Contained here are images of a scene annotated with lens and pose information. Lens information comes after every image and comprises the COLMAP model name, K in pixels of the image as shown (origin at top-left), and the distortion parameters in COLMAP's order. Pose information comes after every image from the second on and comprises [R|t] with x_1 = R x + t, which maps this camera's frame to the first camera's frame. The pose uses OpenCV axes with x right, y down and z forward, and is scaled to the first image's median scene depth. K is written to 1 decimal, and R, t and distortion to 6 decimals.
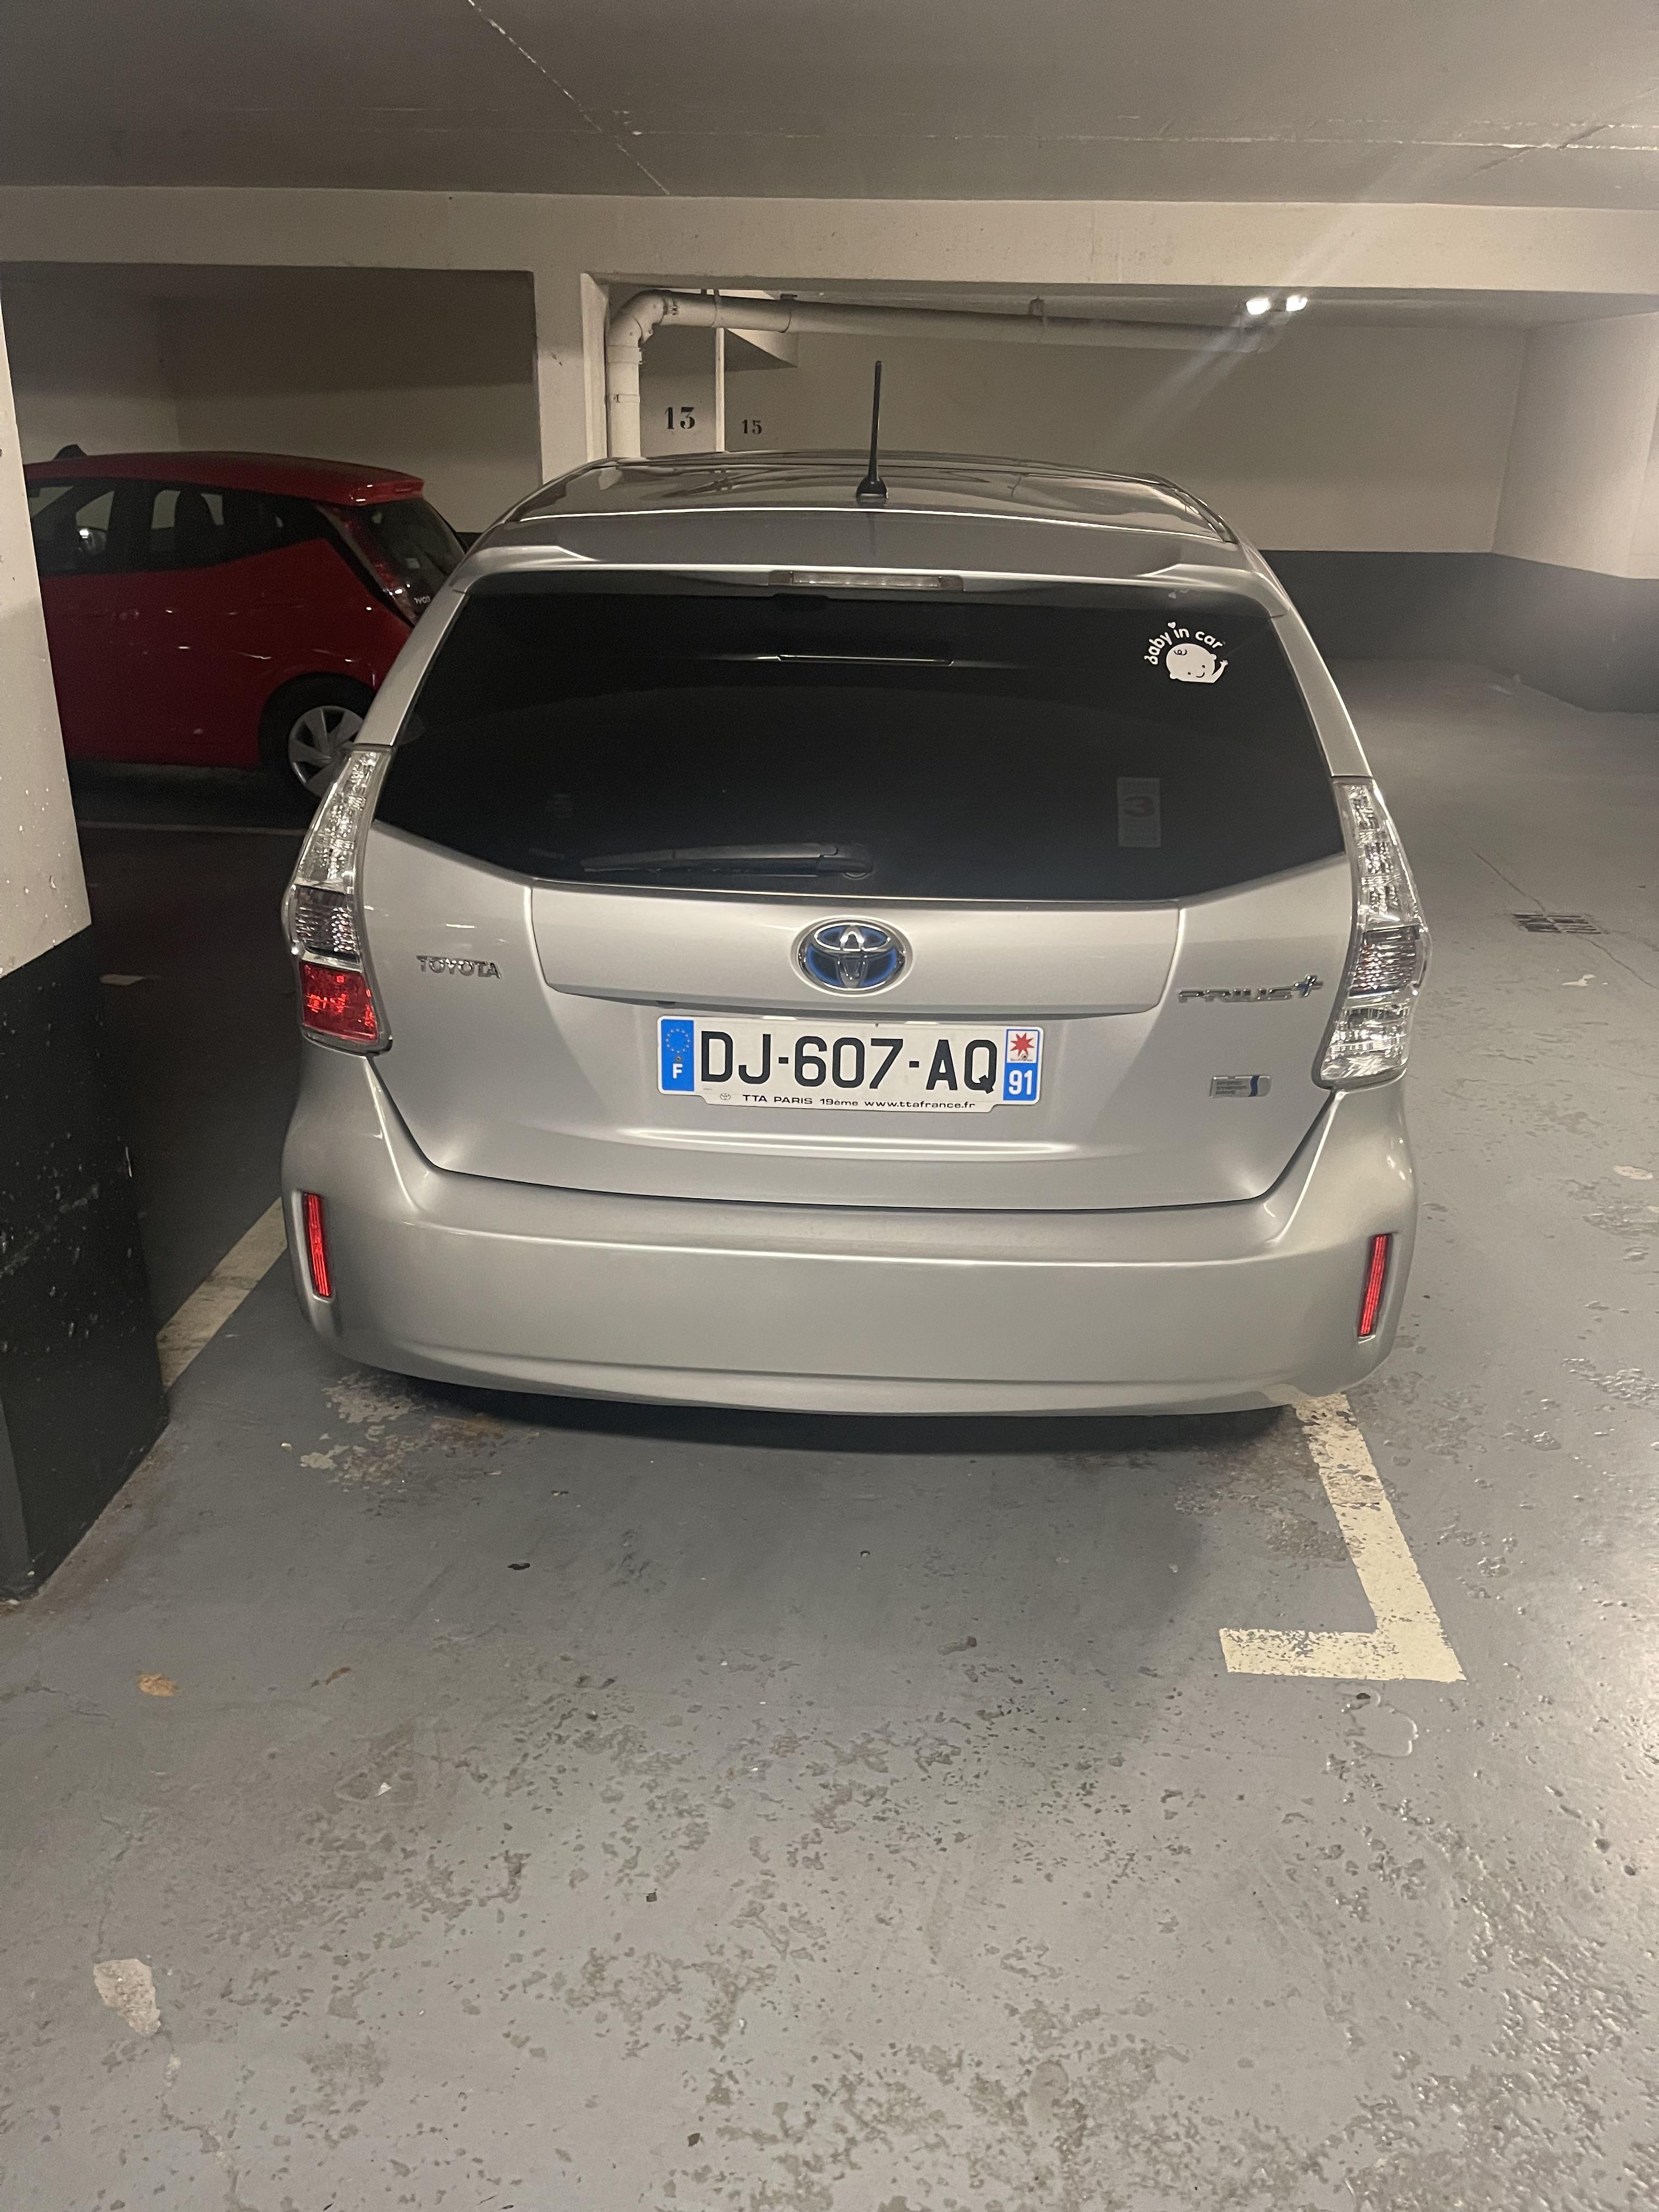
lens RADIAL K [[1693.0, 0, 829.5], [0, 1693.0, 1106.0], [0, 0, 1]] dist [0.003036, 0.000098]
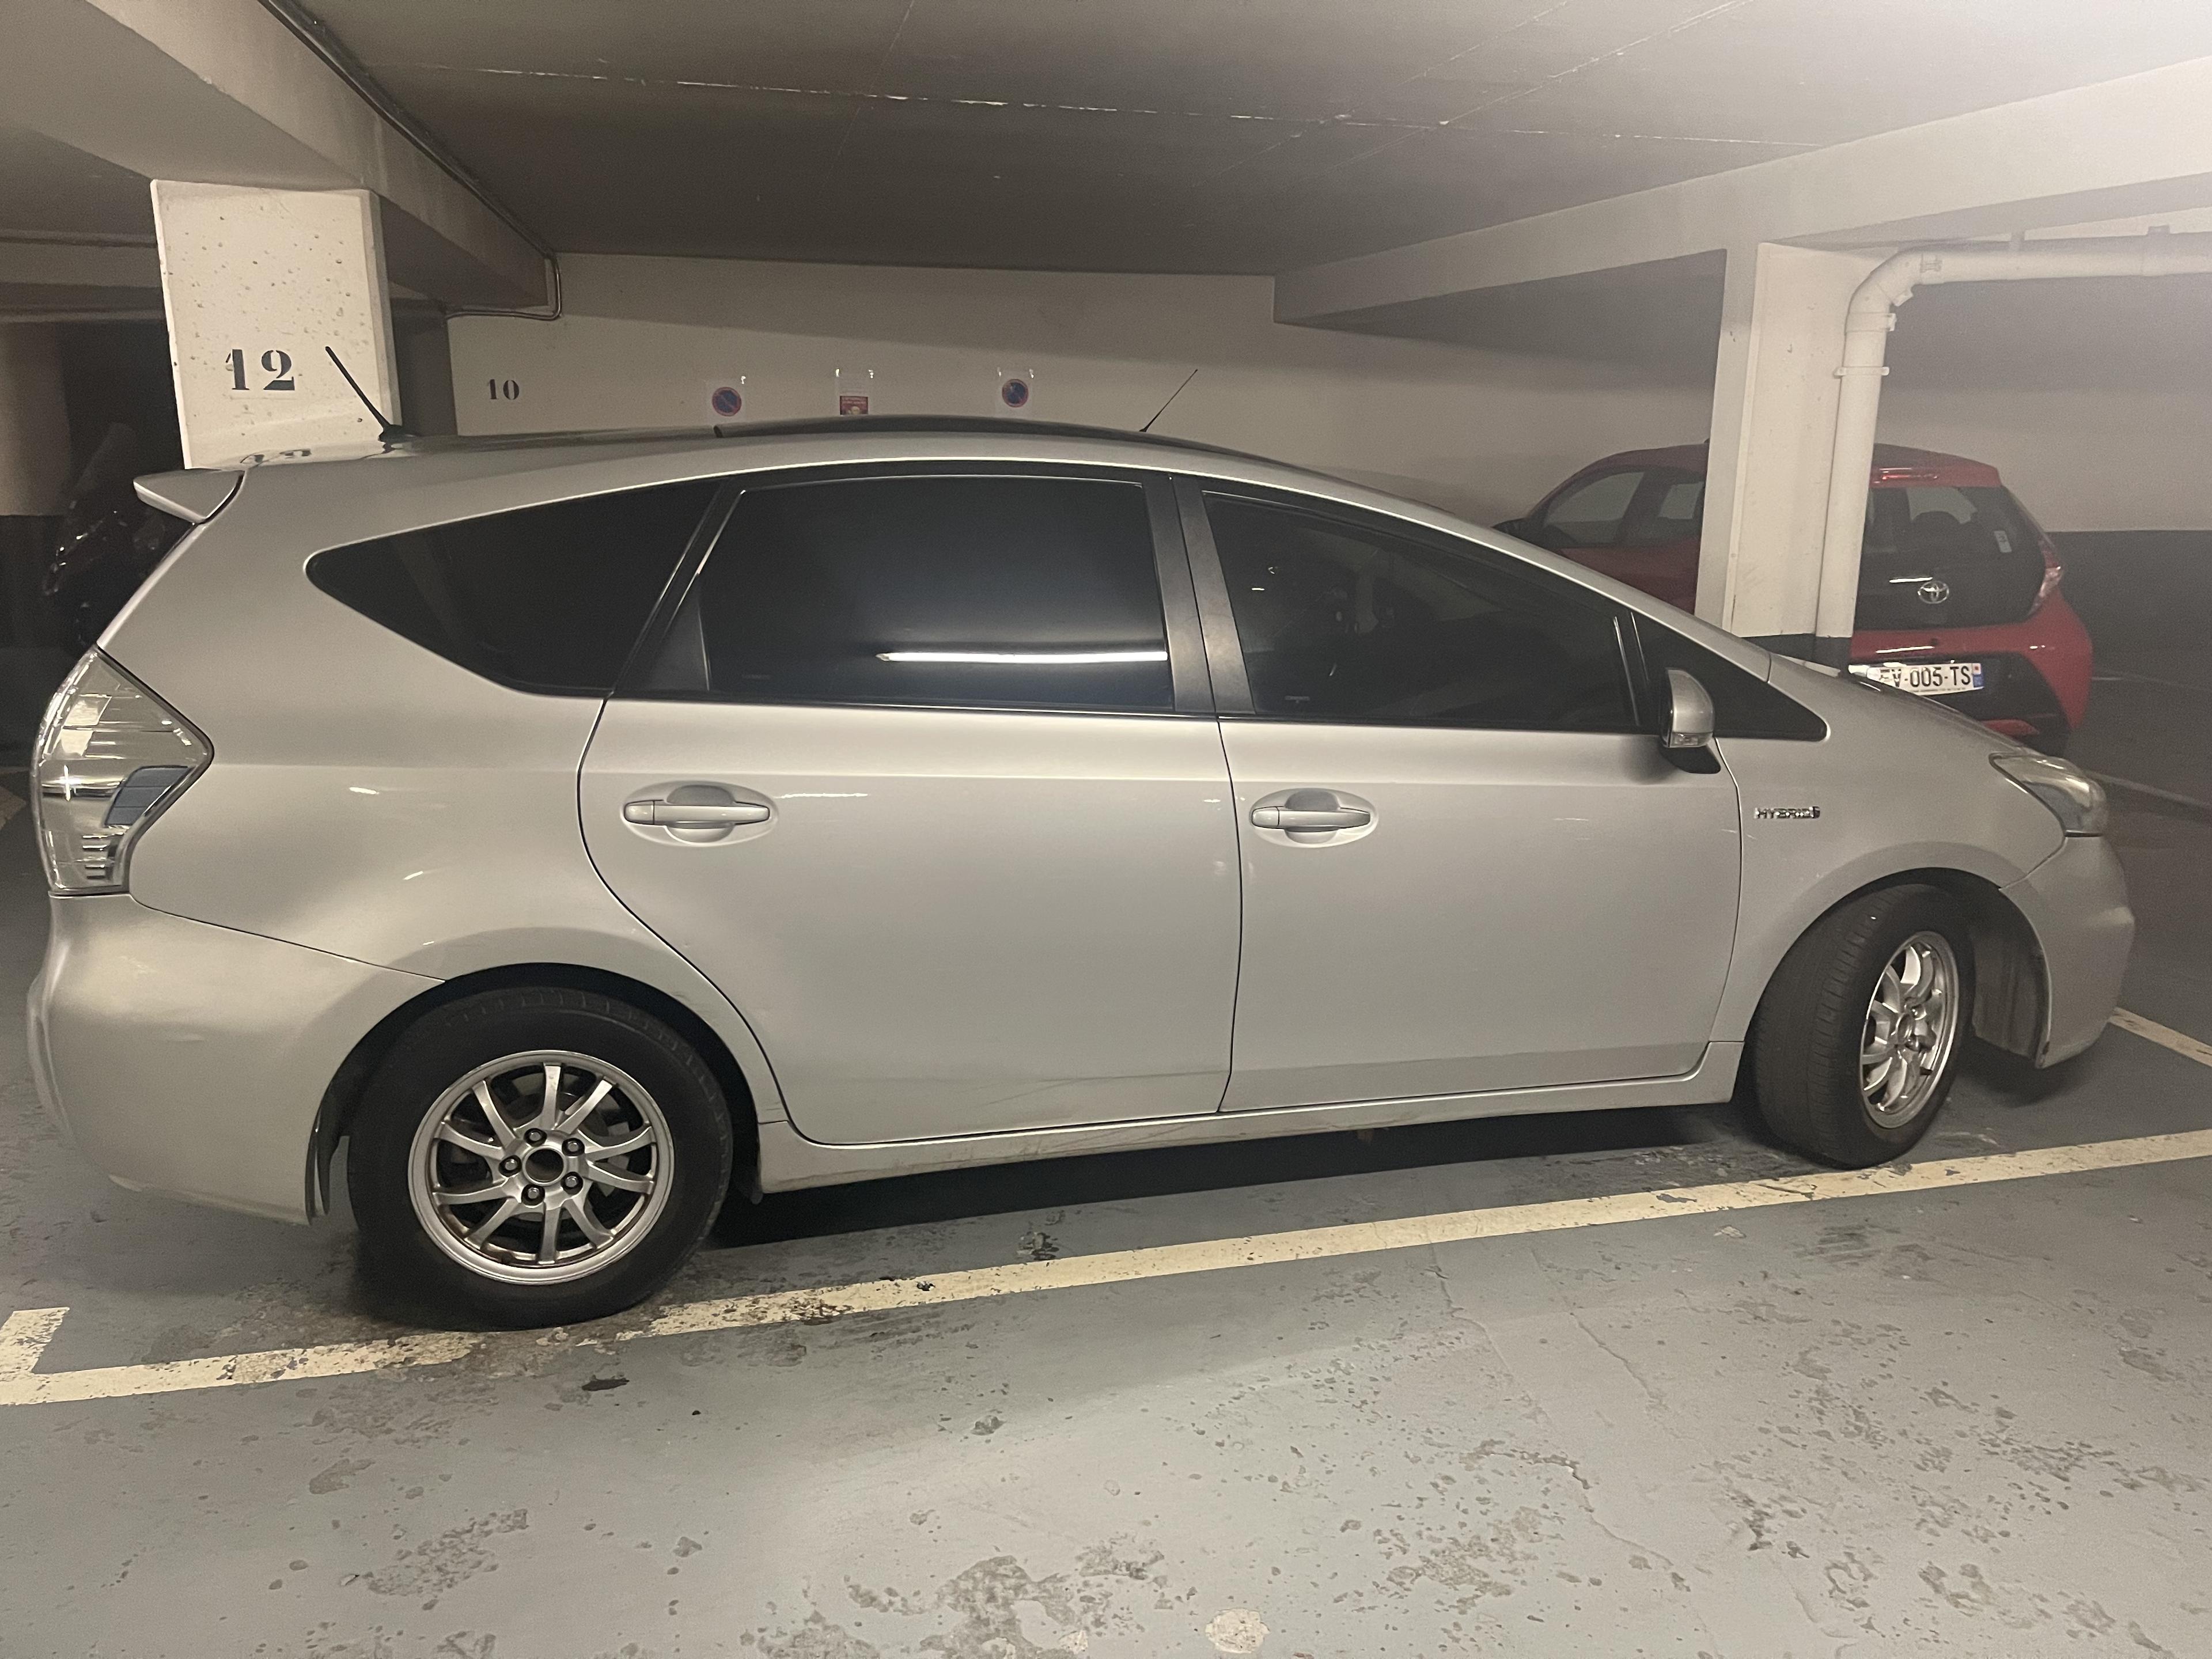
lens RADIAL K [[1625.0, 0, 1106.0], [0, 1625.0, 829.5], [0, 0, 1]] dist [-0.003717, -0.003389]
pose [[0.296750, 0.211756, -0.931181, 1.256686], [-0.347196, 0.932298, 0.101366, -0.340646], [0.889604, 0.293223, 0.350180, 0.976395]]
